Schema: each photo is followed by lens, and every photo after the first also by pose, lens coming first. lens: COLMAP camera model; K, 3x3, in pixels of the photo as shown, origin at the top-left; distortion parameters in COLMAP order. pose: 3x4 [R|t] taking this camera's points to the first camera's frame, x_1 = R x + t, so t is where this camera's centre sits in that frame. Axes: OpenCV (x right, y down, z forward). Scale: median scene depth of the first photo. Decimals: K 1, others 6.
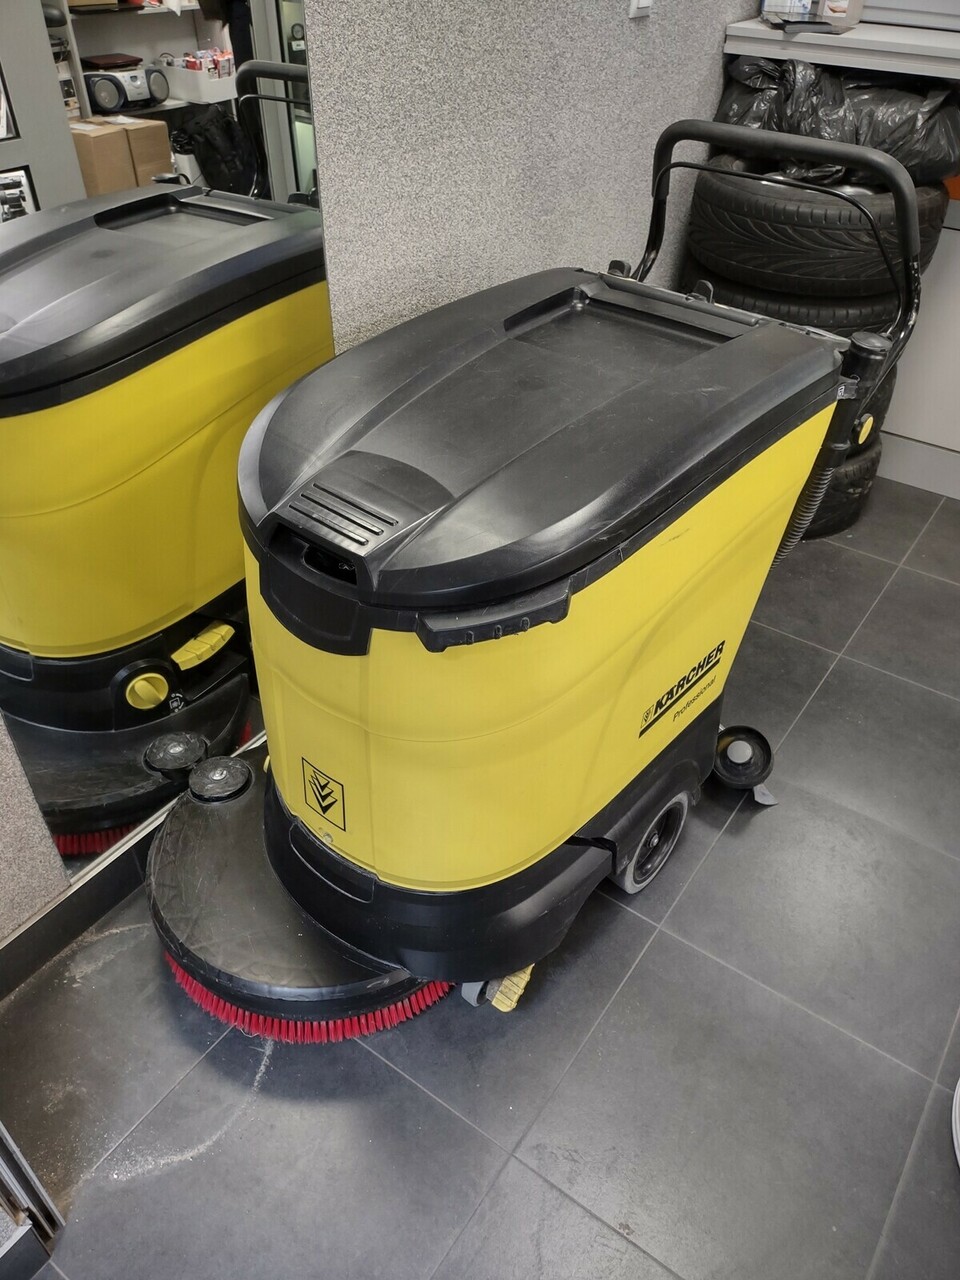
lens RADIAL K [[942.5, 0, 480.0], [0, 942.5, 640.0], [0, 0, 1]] dist [0.002300, -0.001136]
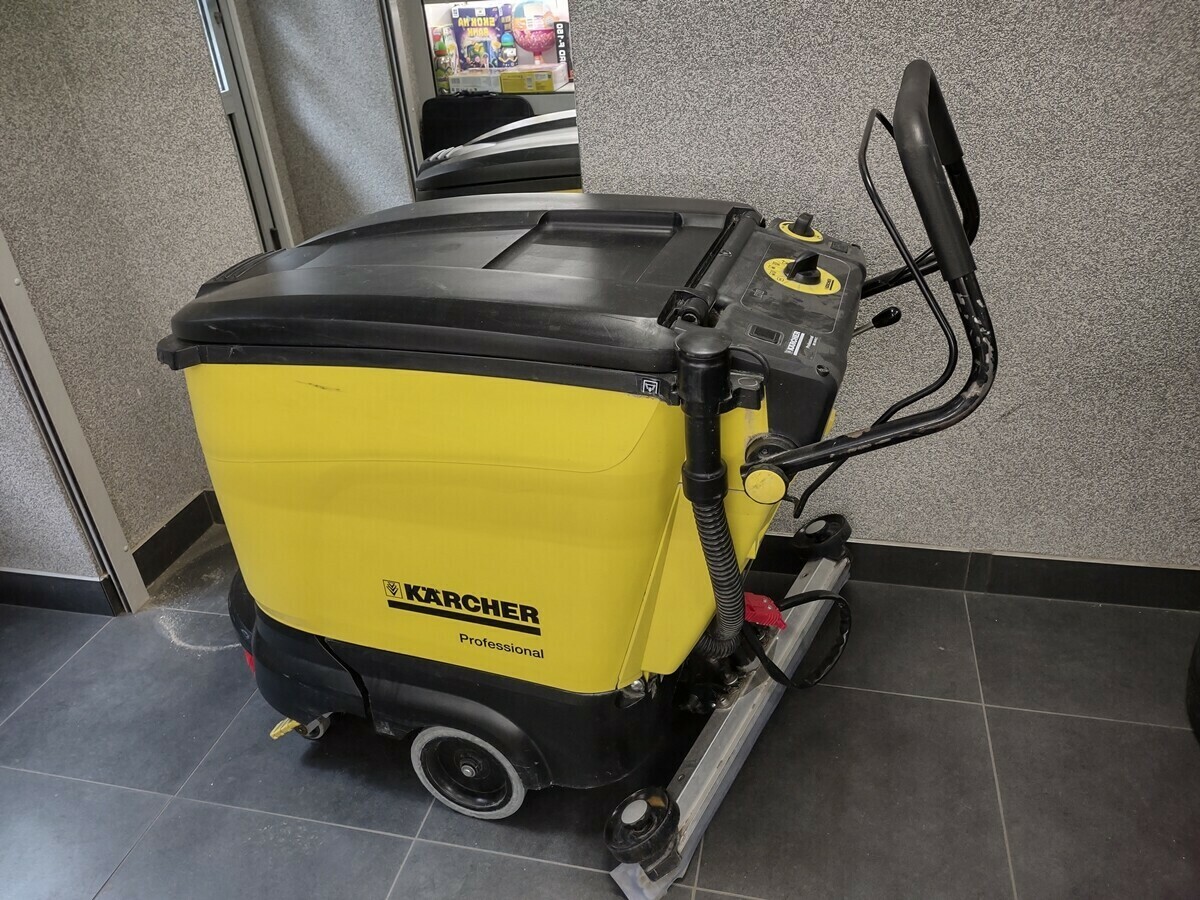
lens RADIAL K [[889.6, 0, 600.0], [0, 889.6, 450.0], [0, 0, 1]] dist [0.003037, -0.001644]
pose [[0.372640, 0.423538, -0.825685, 0.770612], [-0.526769, 0.829063, 0.187535, -0.265120], [0.763972, 0.365062, 0.532049, 0.490527]]
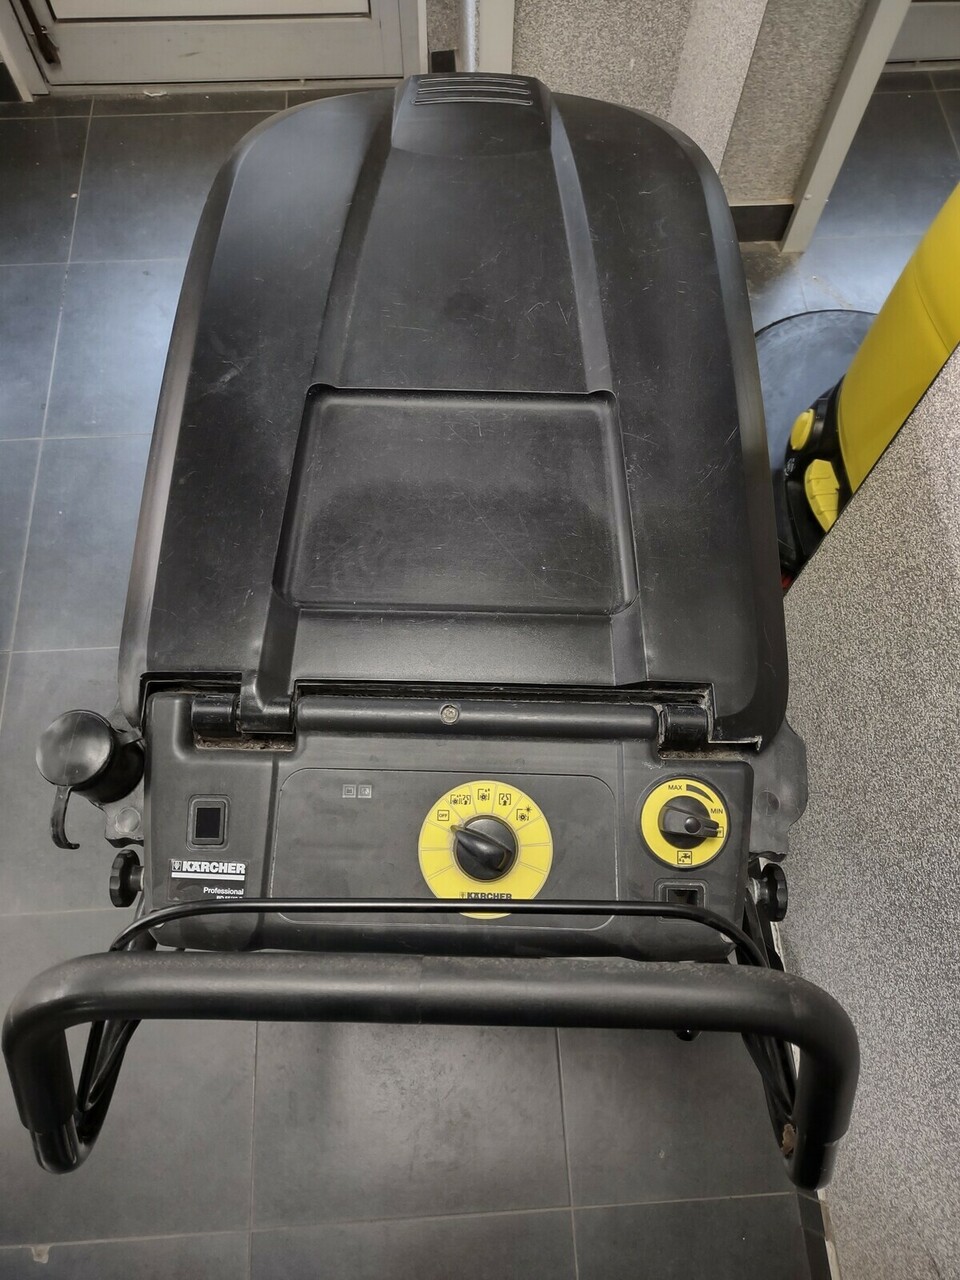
lens RADIAL K [[942.5, 0, 480.0], [0, 942.5, 640.0], [0, 0, 1]] dist [0.002300, -0.001136]
pose [[-0.774785, 0.567880, -0.277886, 0.282116], [-0.420466, -0.134590, 0.897270, -0.685859], [0.472141, 0.812033, 0.343053, 0.698673]]
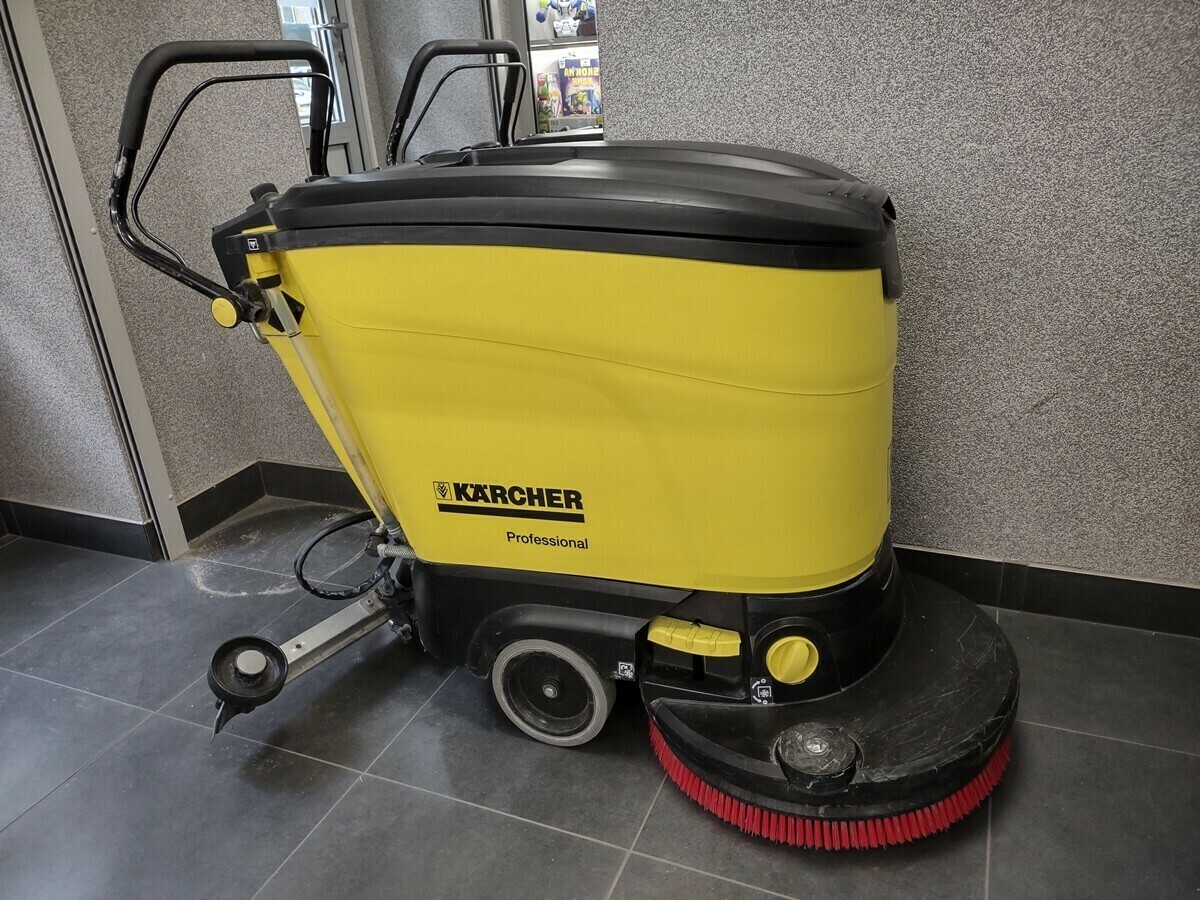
lens RADIAL K [[883.6, 0, 600.0], [0, 883.6, 450.0], [0, 0, 1]] dist [0.002300, -0.001136]
pose [[0.217682, 0.360104, -0.907160, 0.848006], [-0.561428, 0.806485, 0.185419, -0.228426], [0.798381, 0.468943, 0.377730, 0.659871]]
